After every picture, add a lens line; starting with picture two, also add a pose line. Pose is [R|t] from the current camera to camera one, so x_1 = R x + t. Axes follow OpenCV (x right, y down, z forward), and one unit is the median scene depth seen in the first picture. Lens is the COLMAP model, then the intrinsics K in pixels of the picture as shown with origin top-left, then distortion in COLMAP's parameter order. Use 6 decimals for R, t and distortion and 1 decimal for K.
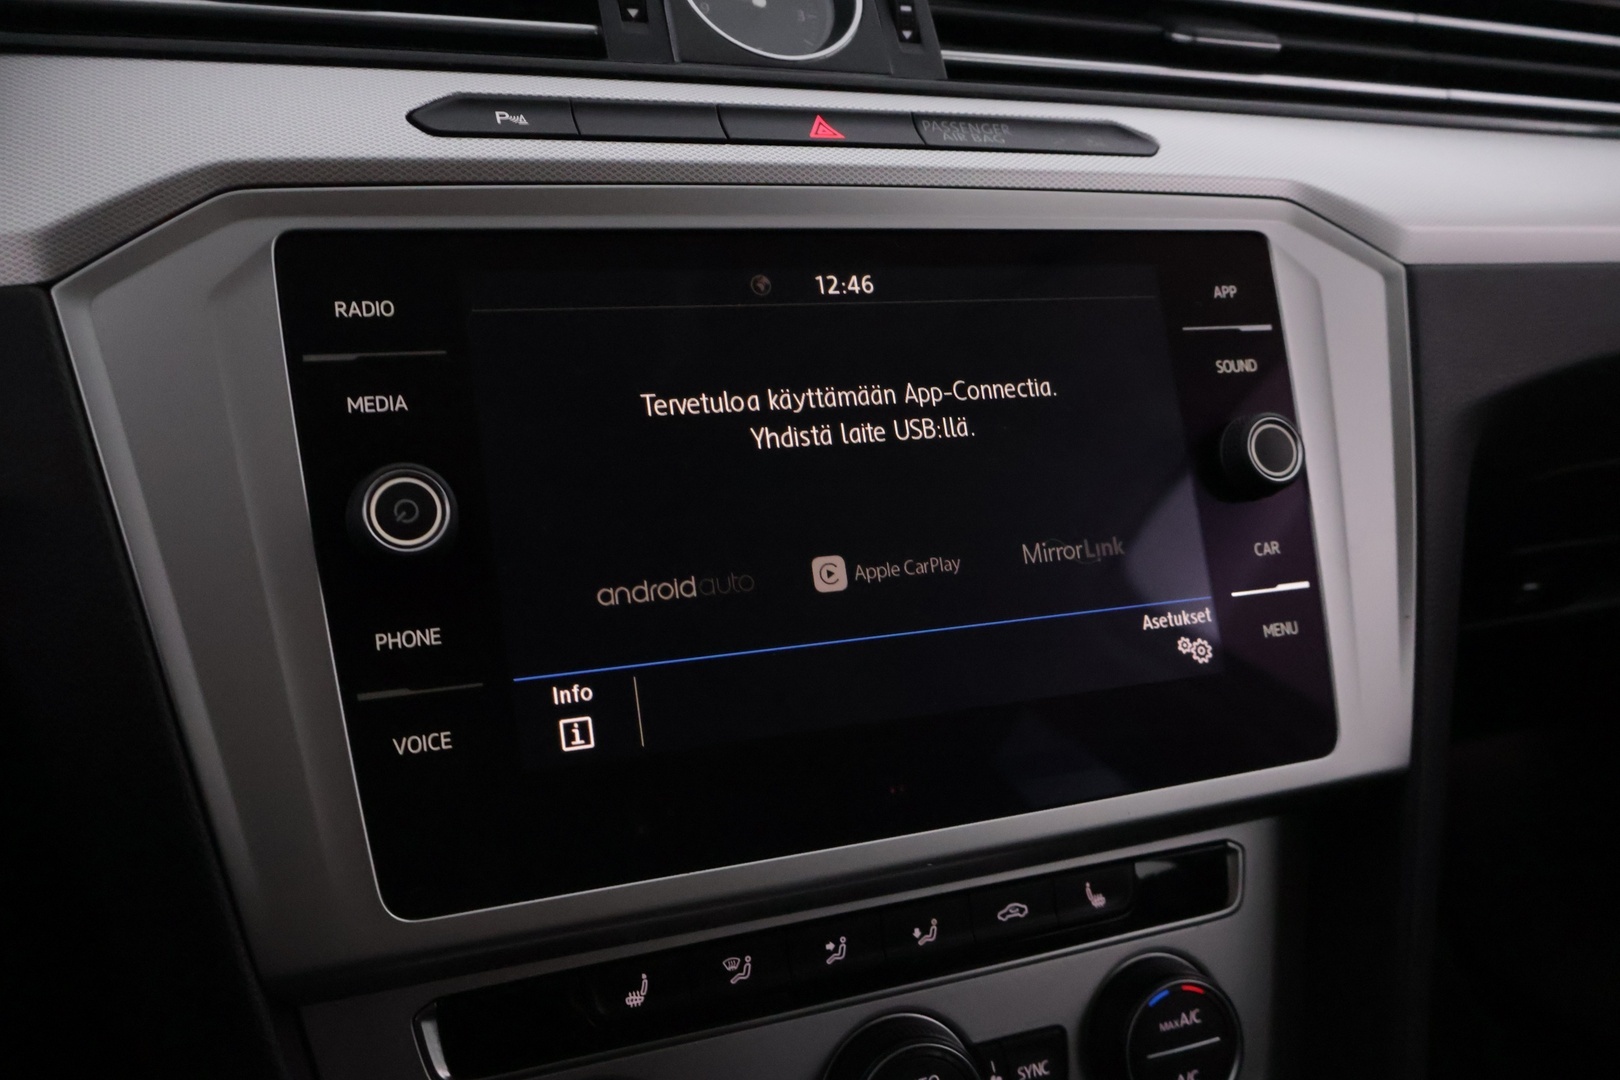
lens RADIAL K [[1347.4, 0, 812.1], [0, 1347.4, 544.1], [0, 0, 1]] dist [-0.005365, -0.005931]
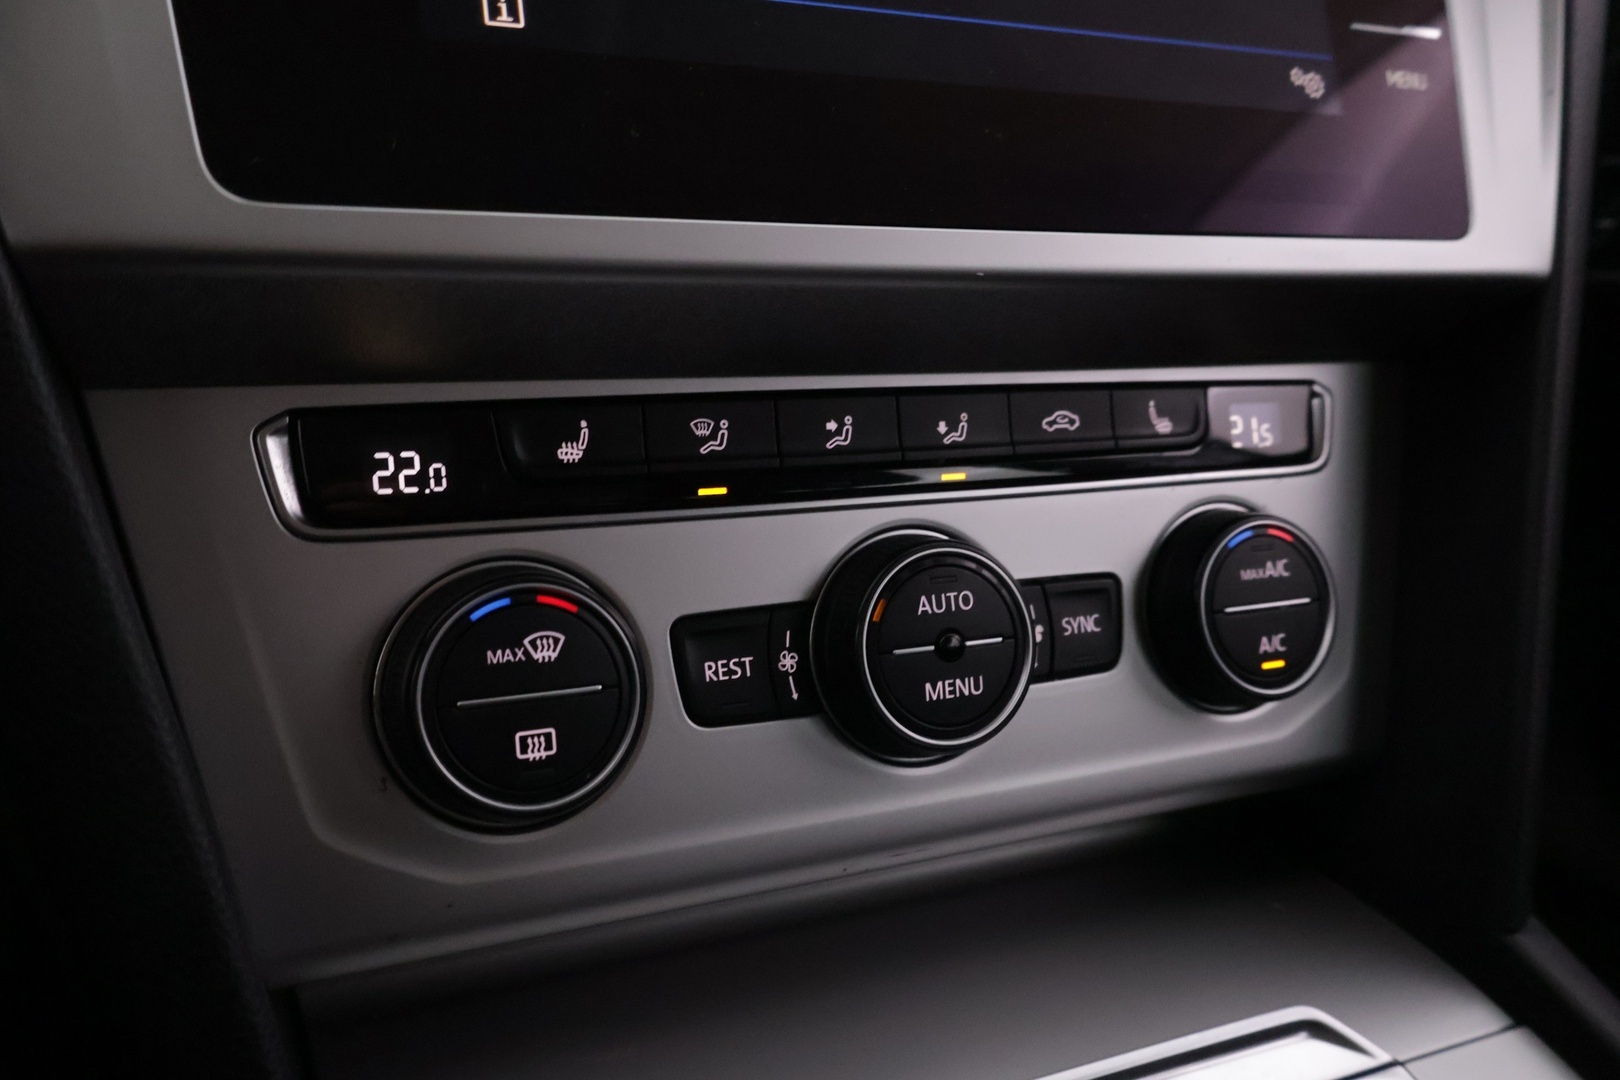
lens RADIAL K [[1349.9, 0, 810.0], [0, 1349.9, 540.0], [0, 0, 1]] dist [-0.006099, -0.004913]
pose [[0.997478, 0.025208, 0.066342, -0.045529], [-0.027737, 0.998913, 0.037474, 0.324706], [-0.065325, -0.039220, 0.997093, 0.240683]]
